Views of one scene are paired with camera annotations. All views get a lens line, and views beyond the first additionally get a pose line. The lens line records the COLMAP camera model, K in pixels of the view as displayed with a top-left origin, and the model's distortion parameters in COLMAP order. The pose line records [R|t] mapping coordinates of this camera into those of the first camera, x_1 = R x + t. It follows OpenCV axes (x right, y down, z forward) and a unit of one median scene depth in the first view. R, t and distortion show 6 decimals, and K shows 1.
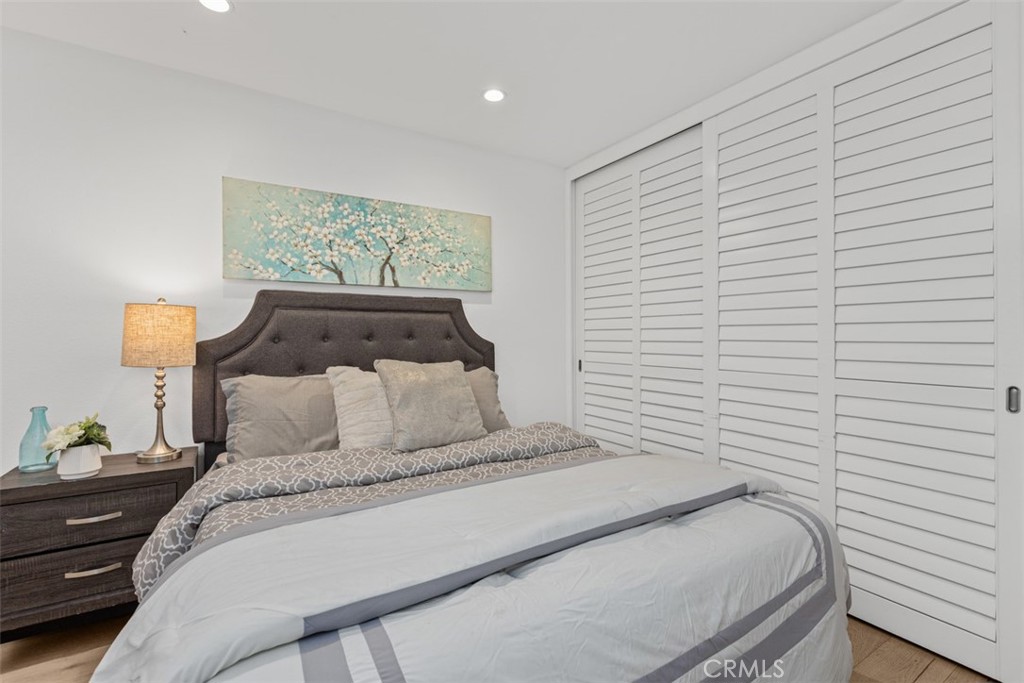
lens RADIAL K [[462.5, 0, 510.8], [0, 462.5, 329.3], [0, 0, 1]] dist [0.000247, 0.000129]
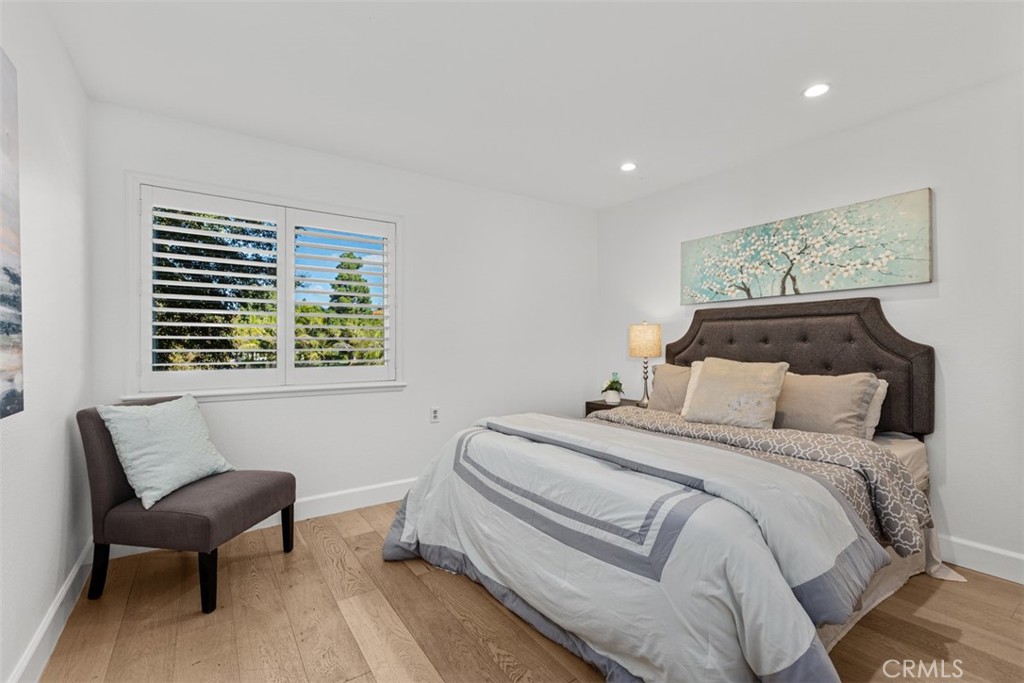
lens RADIAL K [[461.4, 0, 516.3], [0, 461.4, 339.1], [0, 0, 1]] dist [0.000494, 0.000206]
pose [[0.035978, -0.009549, -0.999307, 0.833030], [0.018843, 0.999783, -0.008875, 0.011004], [0.999175, -0.018511, 0.036150, 0.304342]]
